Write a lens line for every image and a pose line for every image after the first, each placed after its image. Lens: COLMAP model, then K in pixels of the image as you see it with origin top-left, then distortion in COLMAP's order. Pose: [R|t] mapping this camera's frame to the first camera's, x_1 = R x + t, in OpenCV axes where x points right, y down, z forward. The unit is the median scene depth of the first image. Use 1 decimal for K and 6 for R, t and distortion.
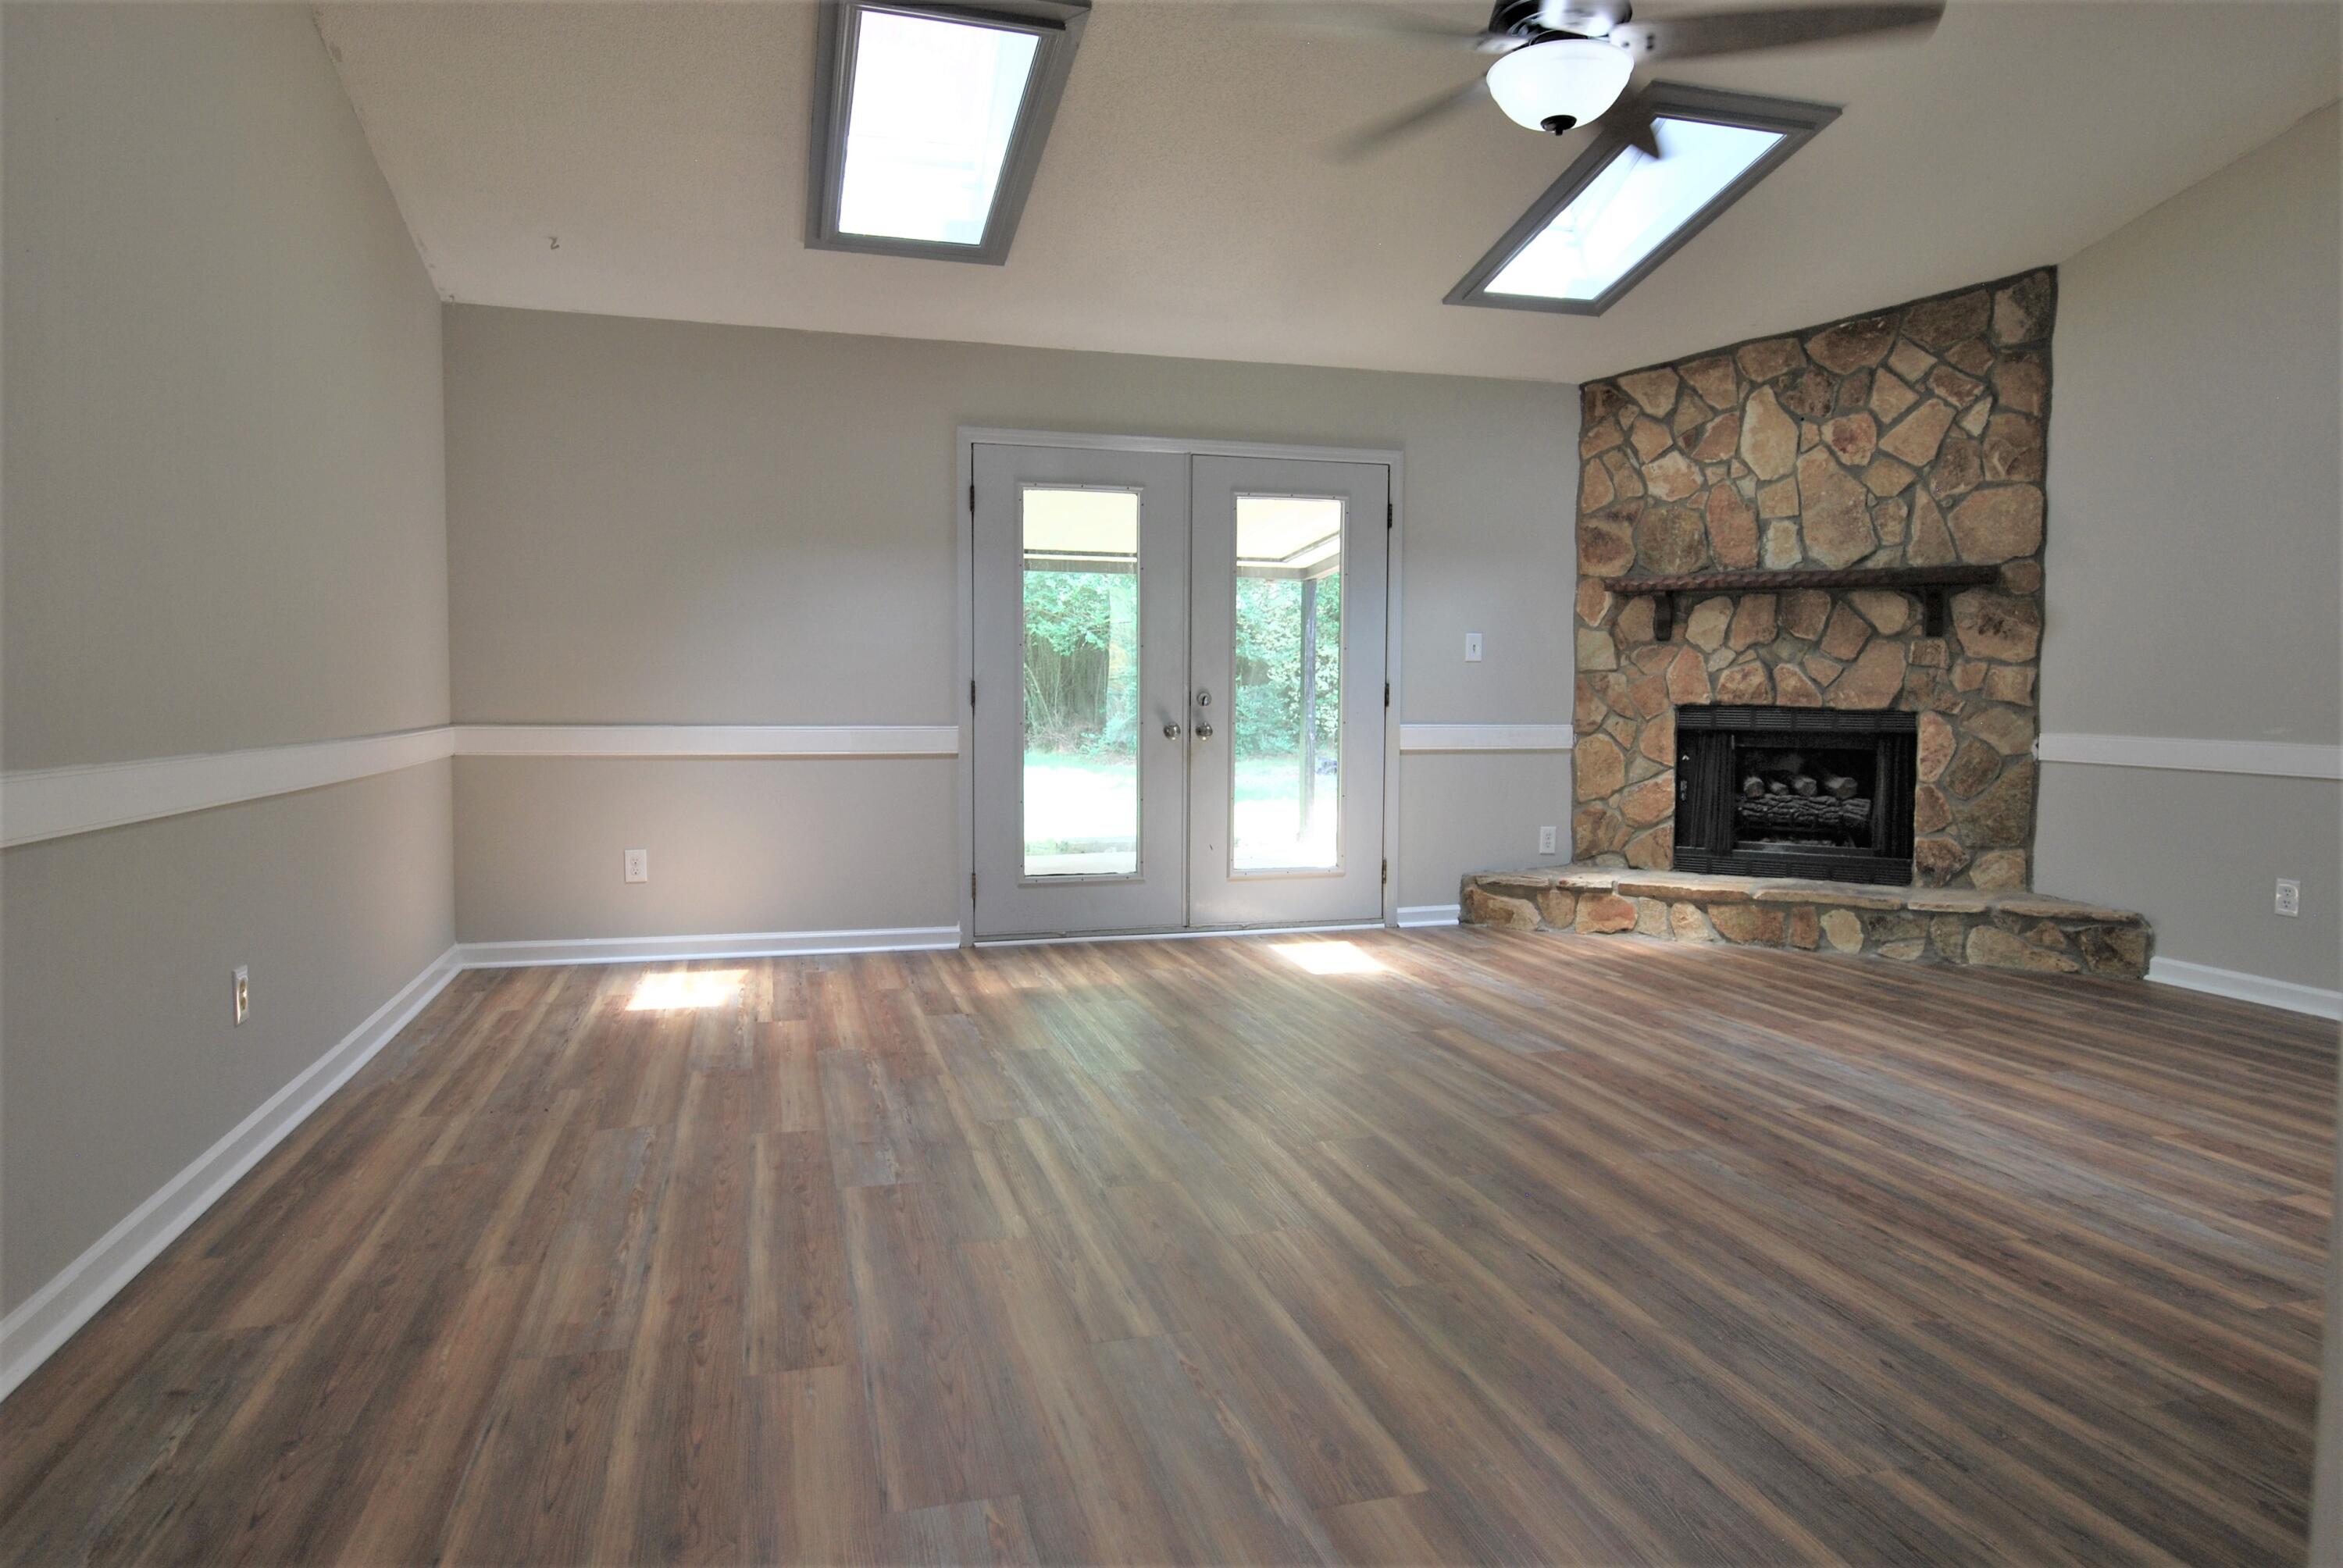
lens RADIAL K [[1424.4, 0, 1179.0], [0, 1424.4, 768.0], [0, 0, 1]] dist [-0.011067, -0.005633]
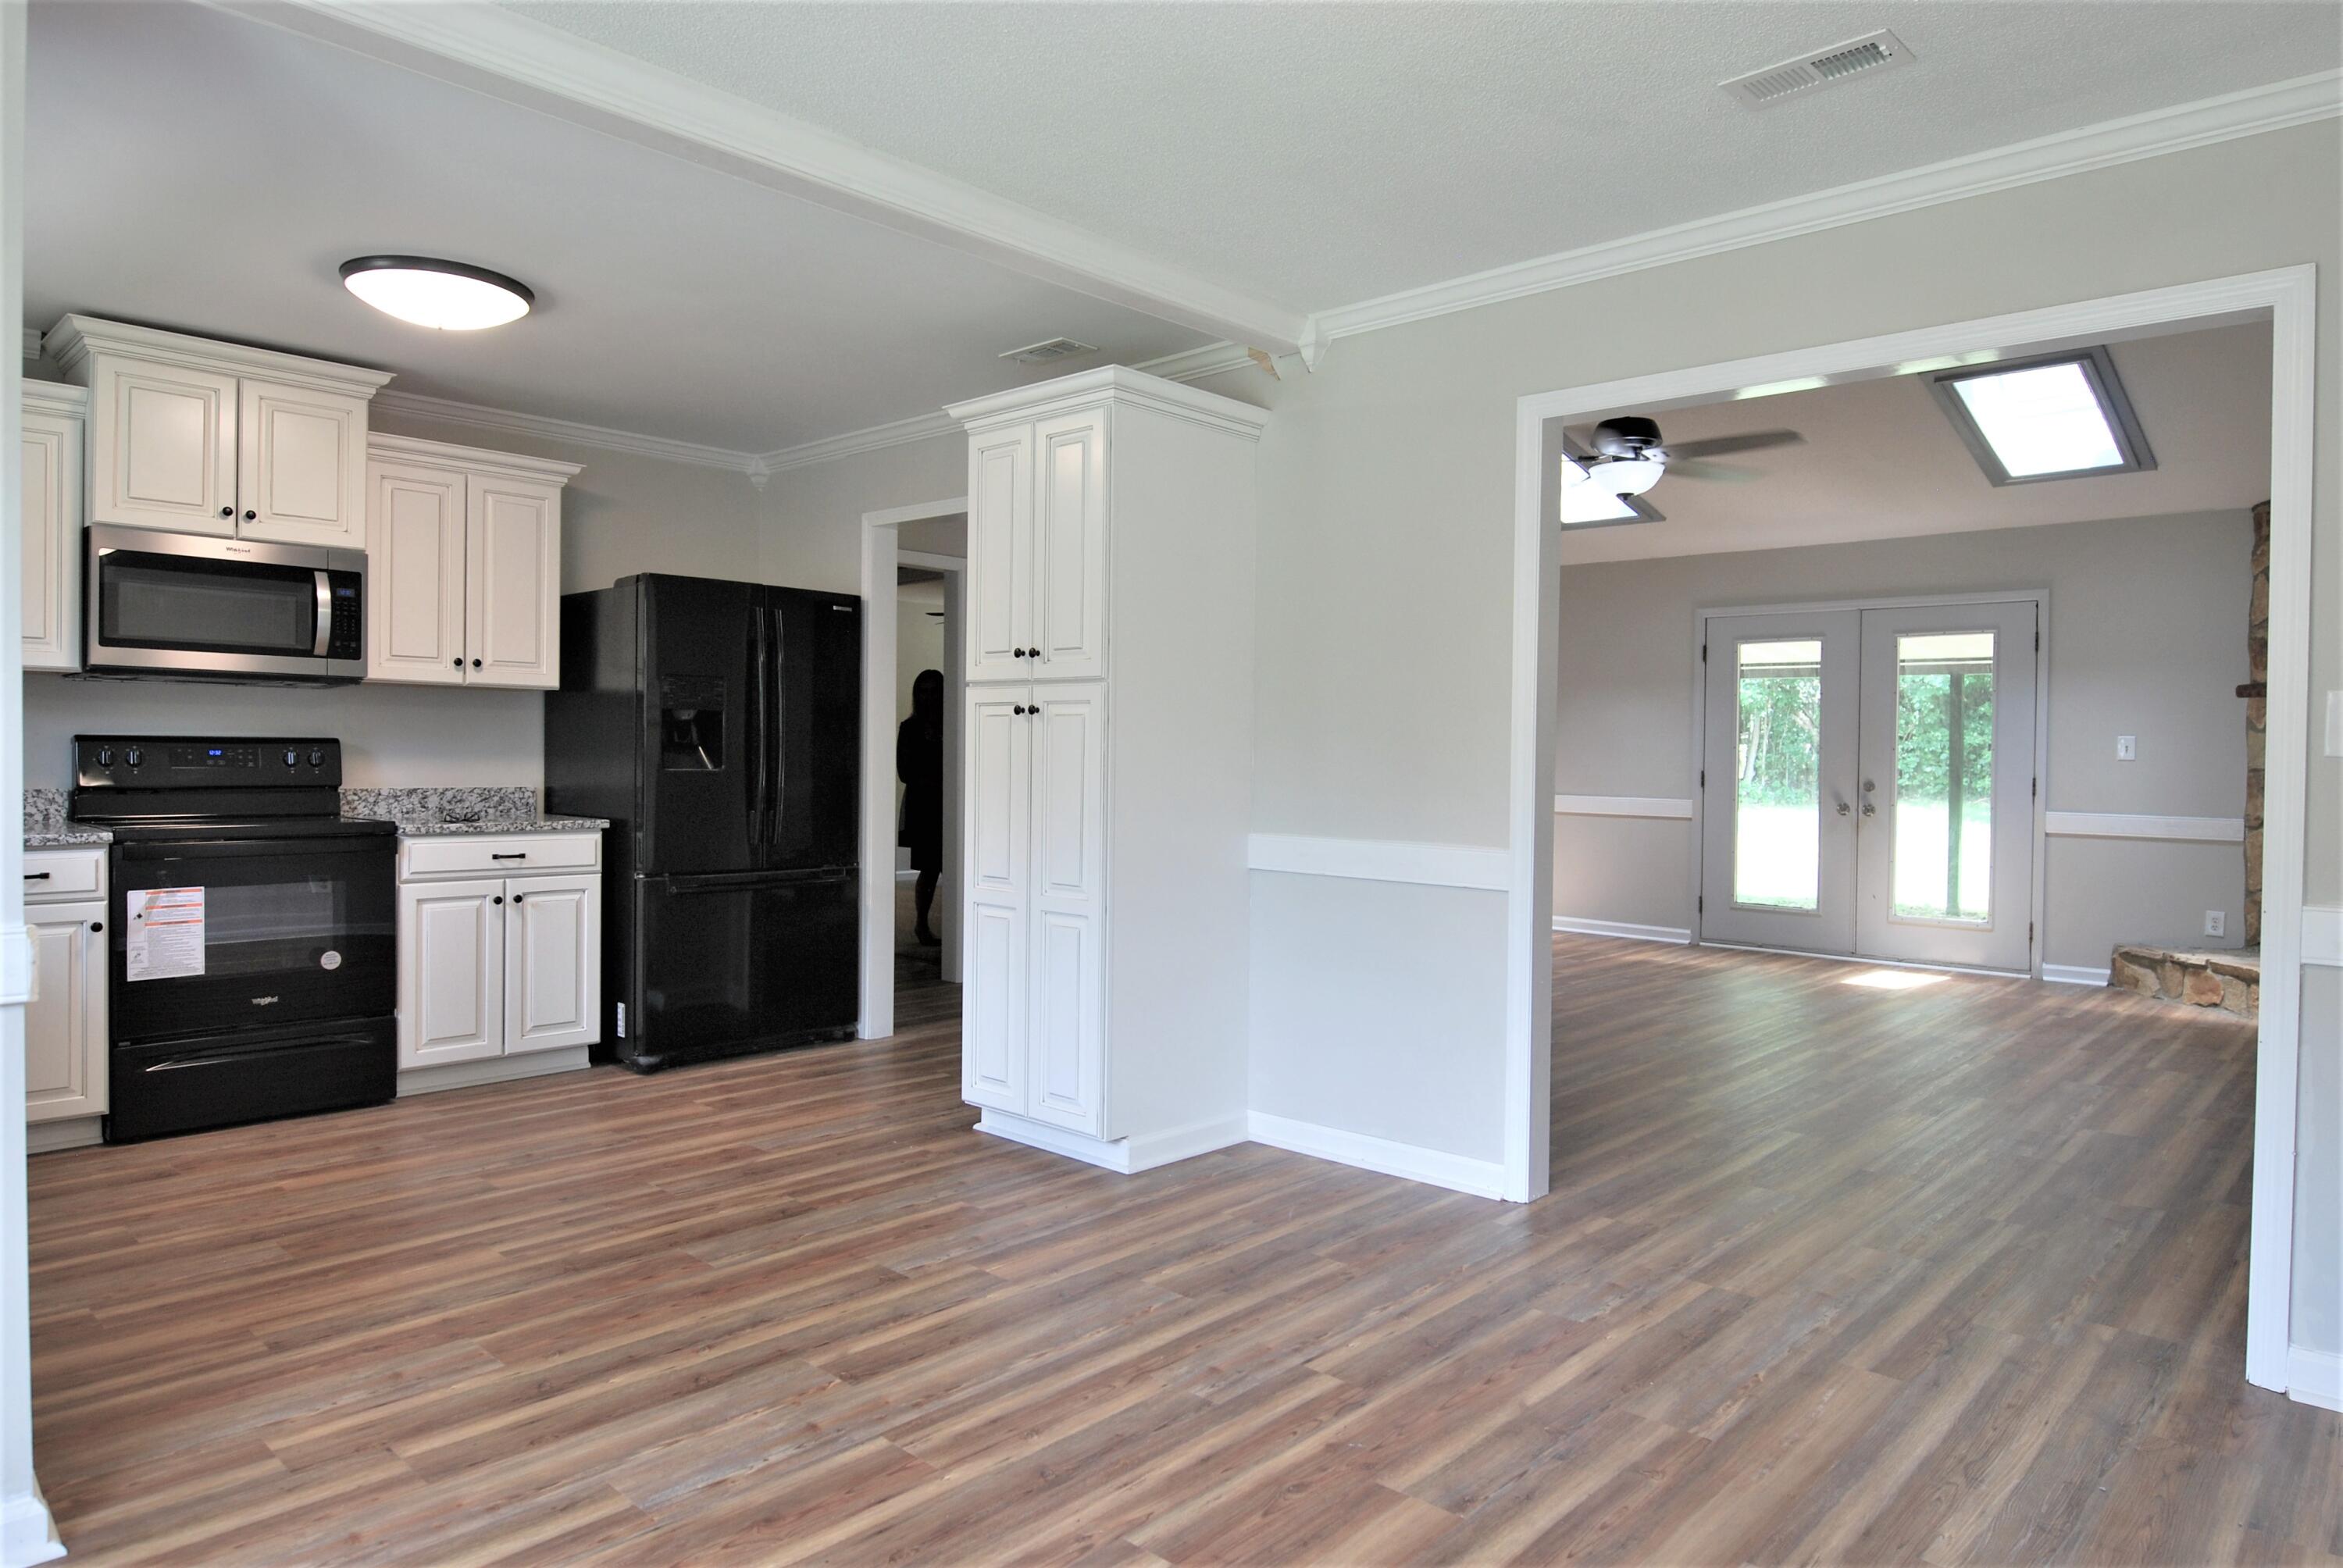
lens RADIAL K [[1424.4, 0, 1179.0], [0, 1424.4, 768.0], [0, 0, 1]] dist [-0.011067, -0.005633]
pose [[0.518058, 0.013560, -0.855238, 0.868162], [-0.058349, 0.998105, -0.019520, -0.001157], [0.853353, 0.060015, 0.517868, -0.277993]]
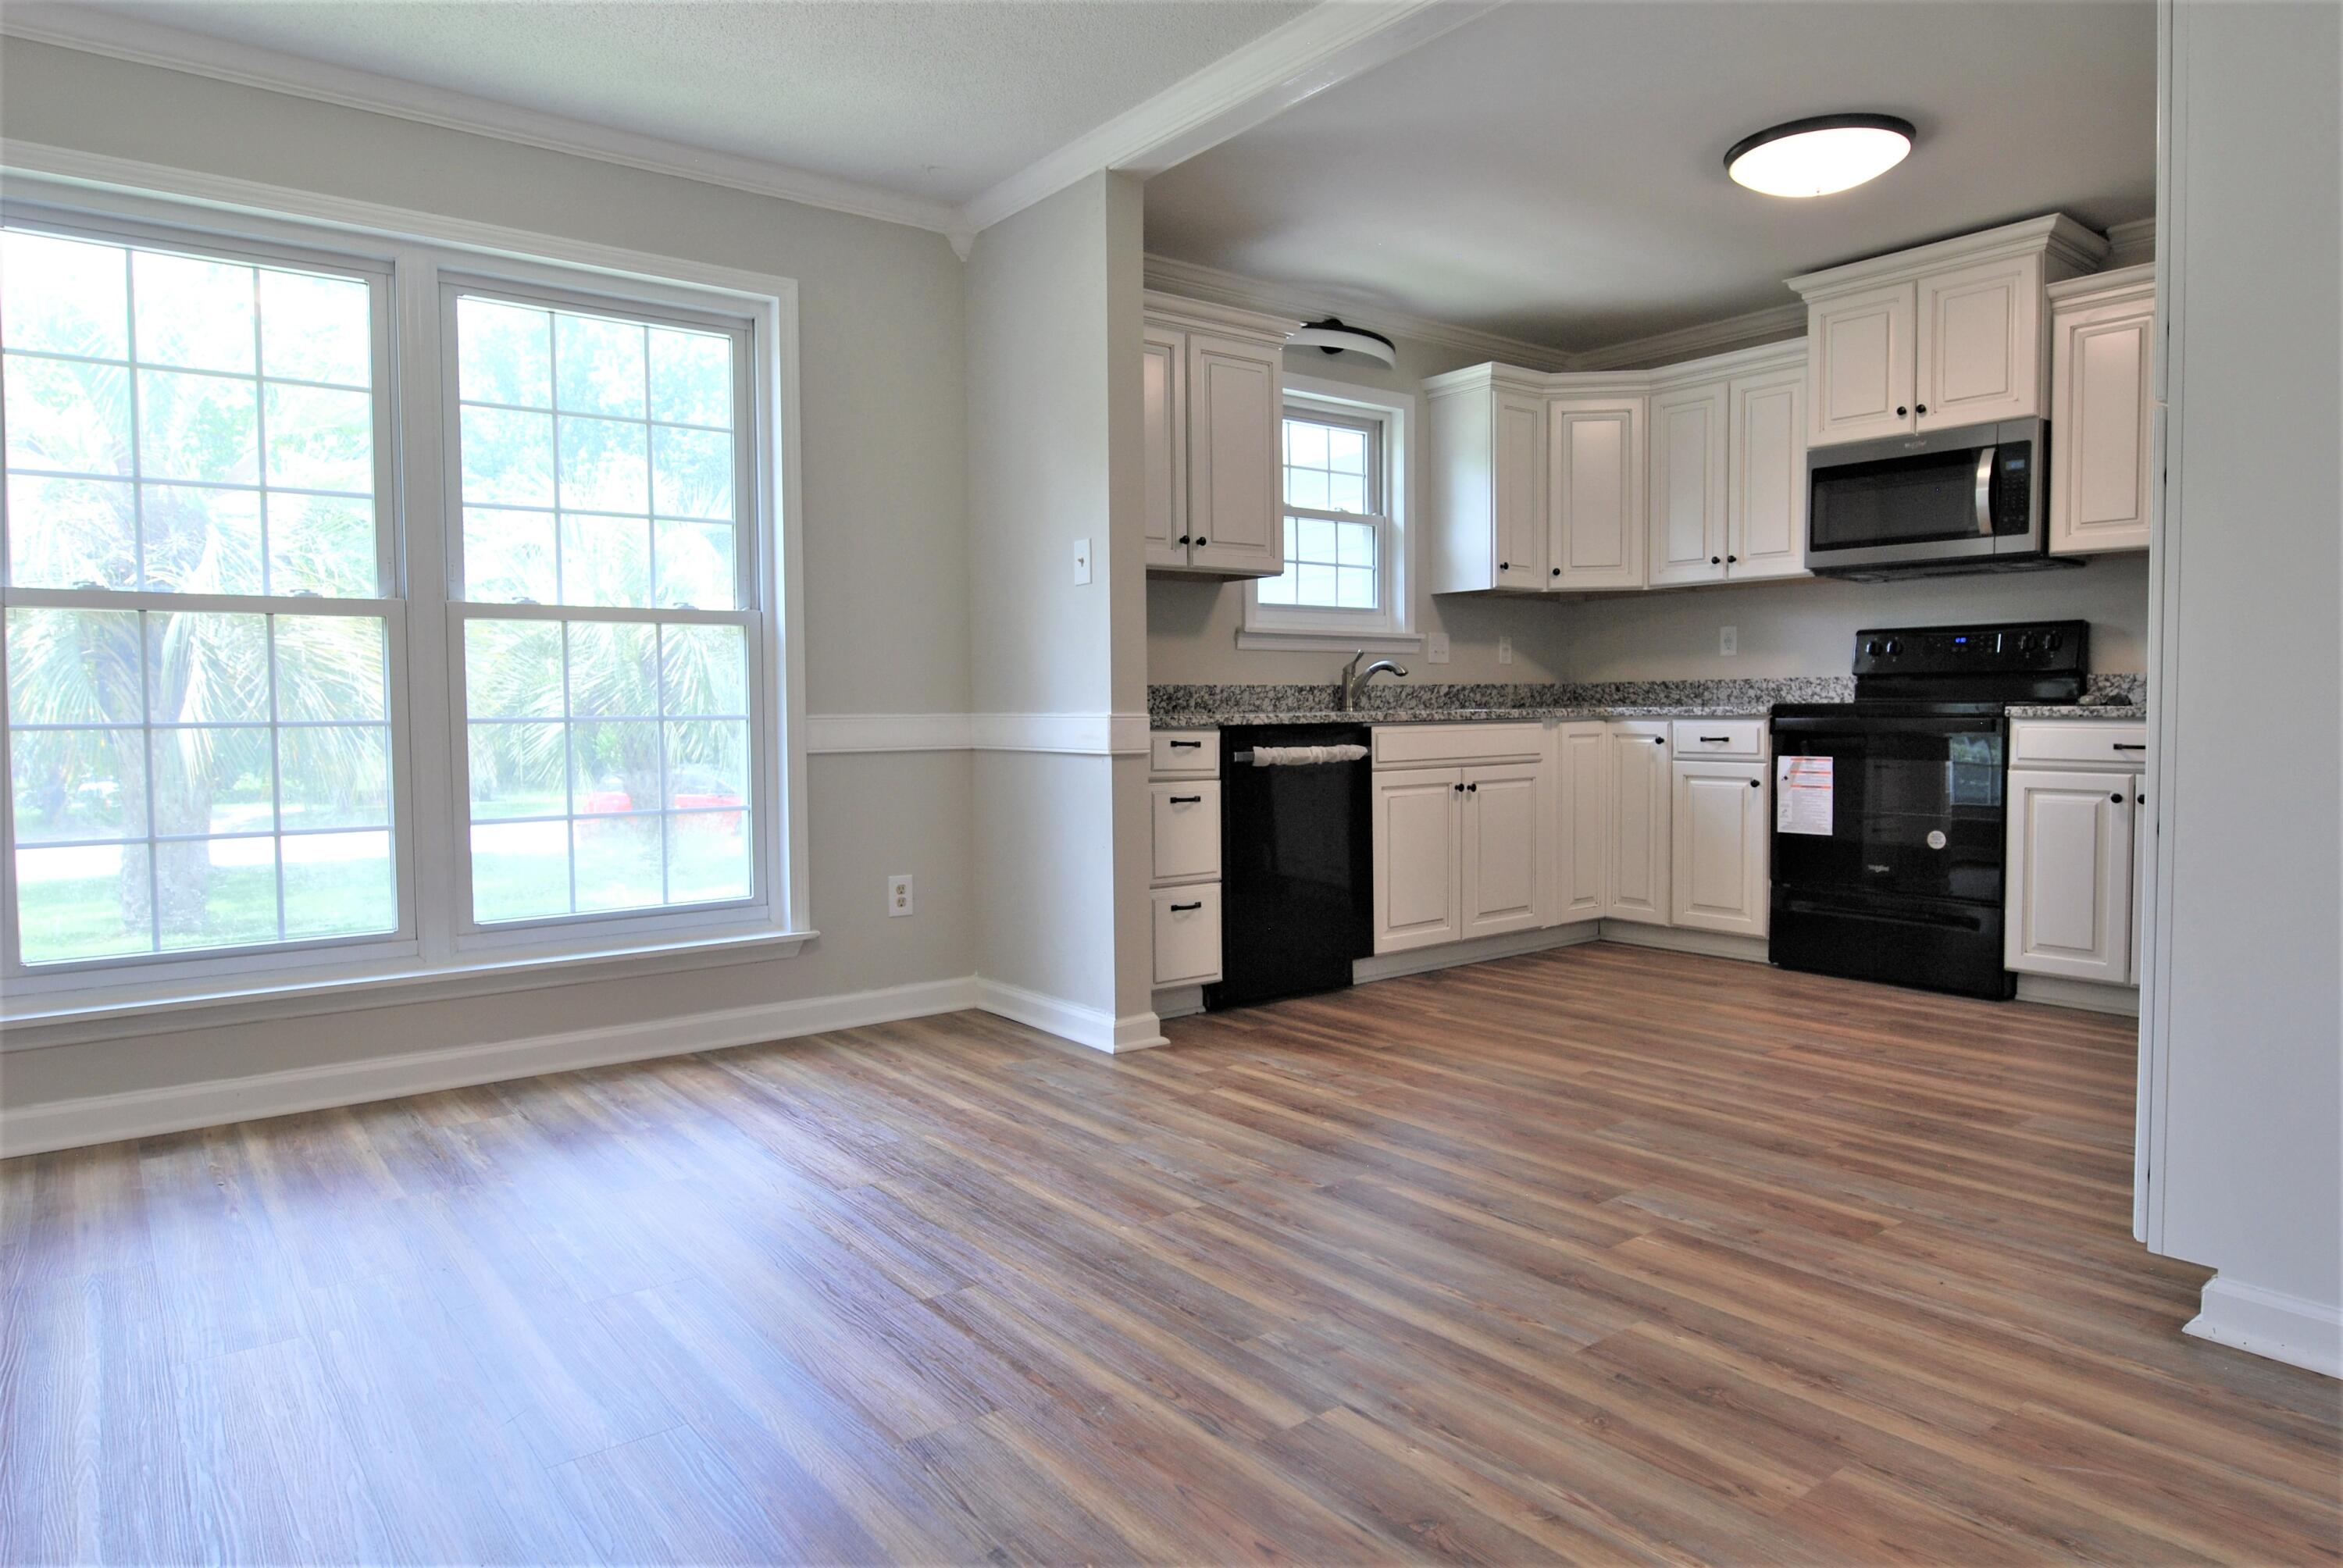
lens RADIAL K [[1424.4, 0, 1179.0], [0, 1424.4, 768.0], [0, 0, 1]] dist [-0.011067, -0.005633]
pose [[-0.927709, 0.021255, -0.372699, 0.646335], [-0.015616, 0.995294, 0.095632, 0.008438], [0.372978, 0.094539, -0.923011, 0.276413]]
